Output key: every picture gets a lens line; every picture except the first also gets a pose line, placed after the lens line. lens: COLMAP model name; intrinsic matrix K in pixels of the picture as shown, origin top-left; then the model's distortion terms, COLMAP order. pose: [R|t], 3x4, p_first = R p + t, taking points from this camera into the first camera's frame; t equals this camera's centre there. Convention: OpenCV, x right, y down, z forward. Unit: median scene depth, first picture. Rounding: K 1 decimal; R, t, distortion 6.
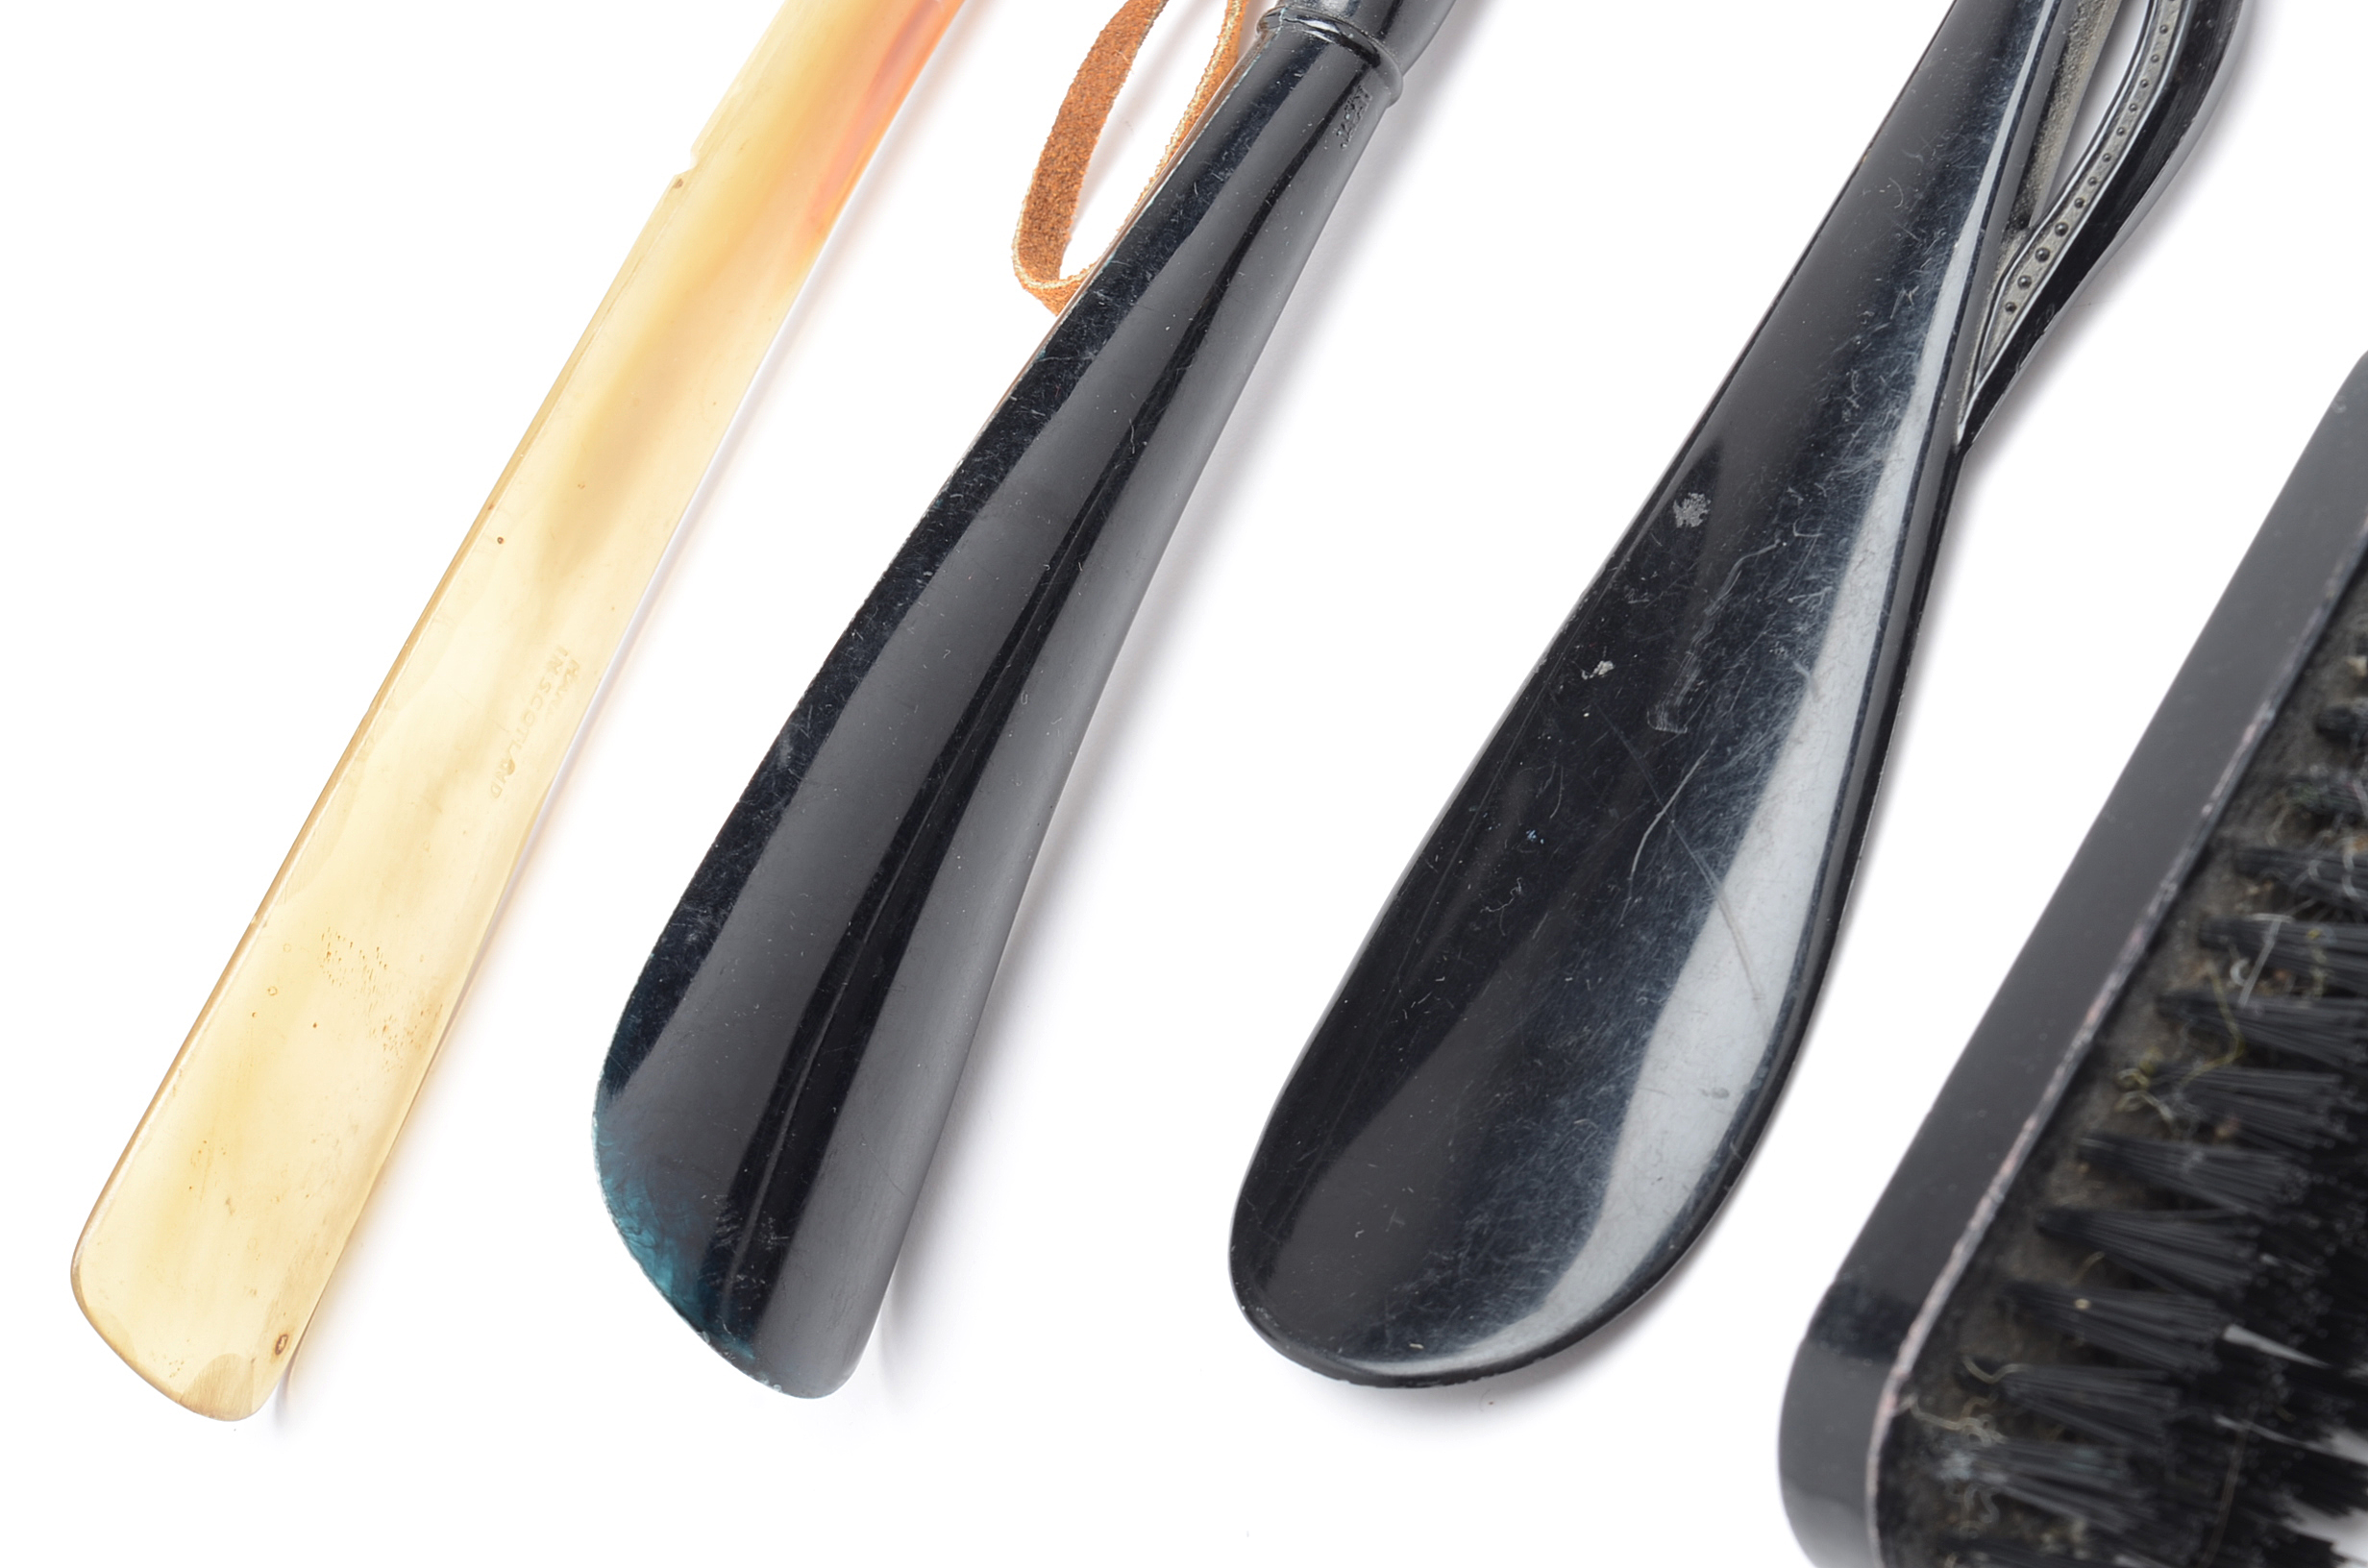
lens RADIAL K [[5146.1, 0, 1175.1], [0, 5146.1, 798.3], [0, 0, 1]] dist [-0.058288, 0.000000]
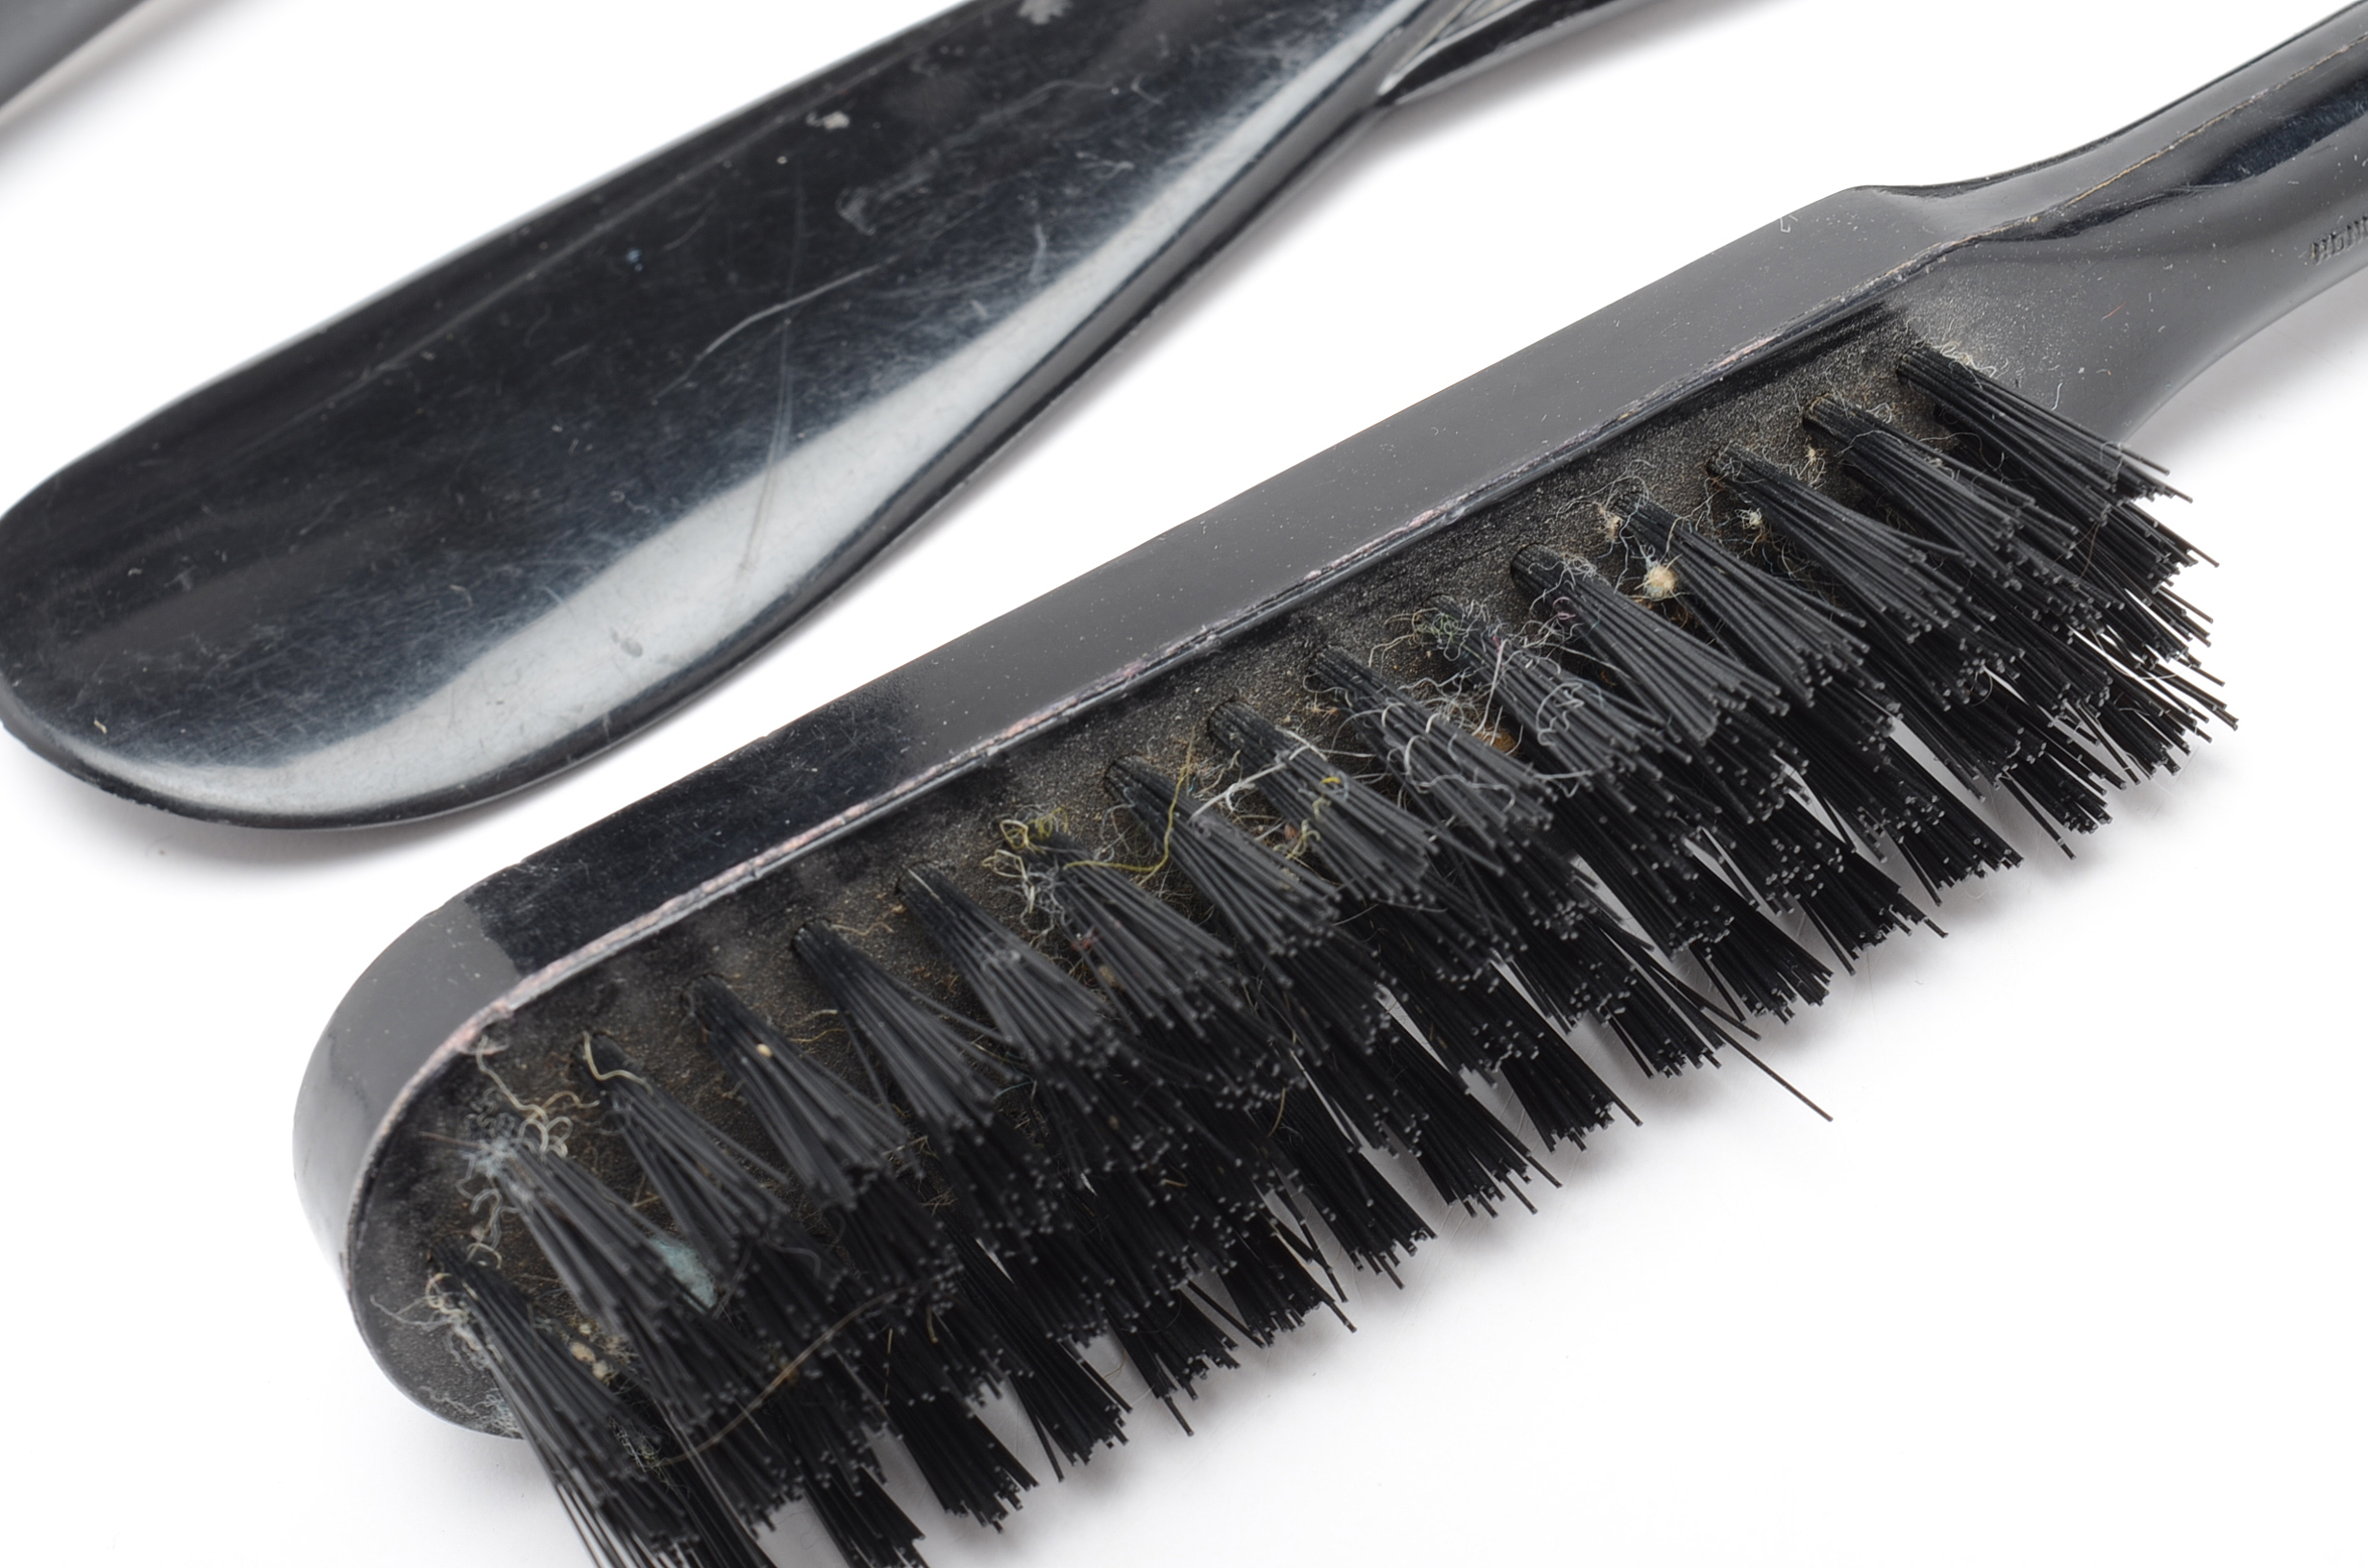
lens RADIAL K [[5146.1, 0, 1184.8], [0, 5146.1, 777.8], [0, 0, 1]] dist [-0.058288, 0.000000]
pose [[0.856443, 0.514576, 0.041441, 0.171931], [-0.515130, 0.857106, 0.003233, 0.033609], [-0.033855, -0.024116, 0.999136, 0.286464]]
